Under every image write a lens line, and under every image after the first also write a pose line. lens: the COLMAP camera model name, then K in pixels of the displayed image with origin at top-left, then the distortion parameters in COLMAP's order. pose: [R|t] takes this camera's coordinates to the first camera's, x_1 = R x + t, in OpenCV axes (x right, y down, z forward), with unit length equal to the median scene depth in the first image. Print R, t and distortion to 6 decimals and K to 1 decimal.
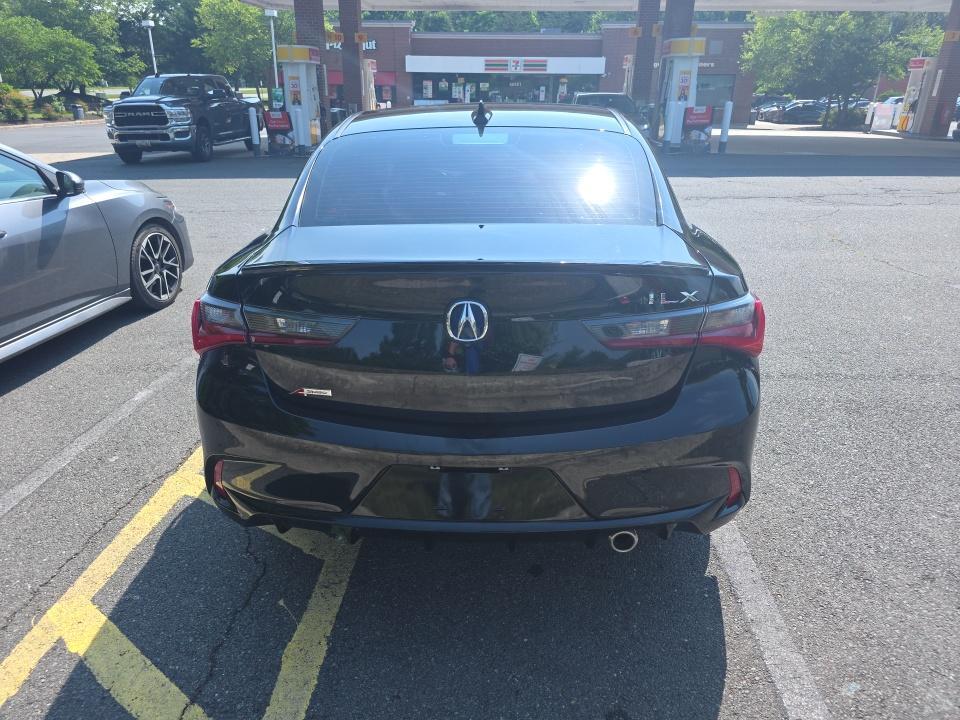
lens RADIAL K [[665.3, 0, 480.0], [0, 665.3, 360.0], [0, 0, 1]] dist [0.044420, -0.045204]
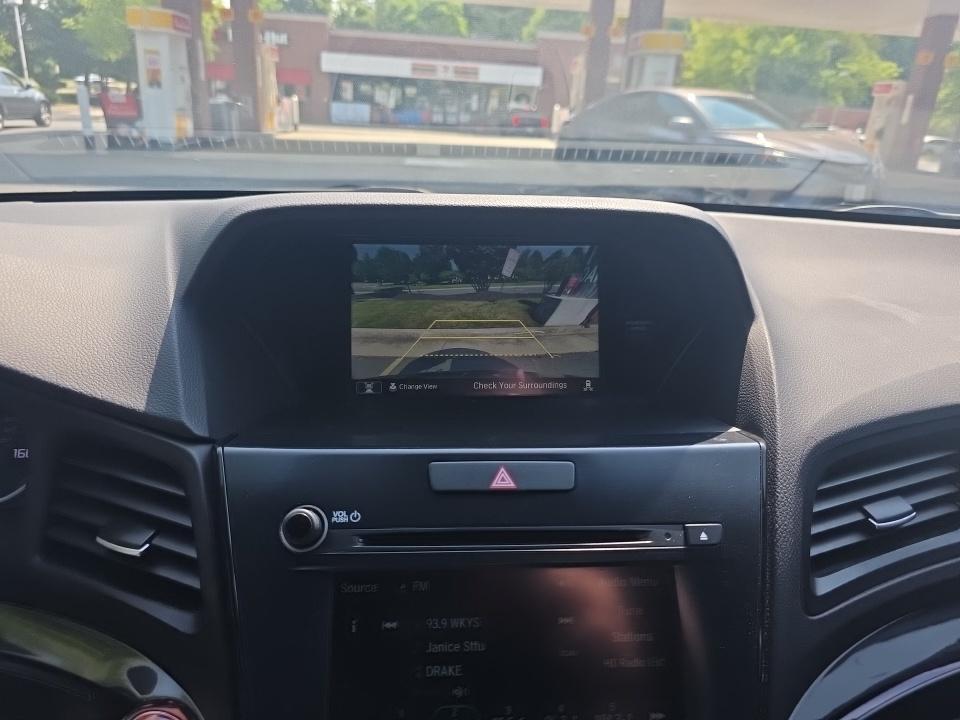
lens RADIAL K [[642.7, 0, 480.0], [0, 642.7, 360.0], [0, 0, 1]] dist [0.024212, -0.044899]
pose [[0.993306, 0.005996, 0.115357, 0.001395], [-0.004790, 0.999931, -0.010735, -0.040995], [-0.115414, 0.010111, 0.993266, 0.141251]]
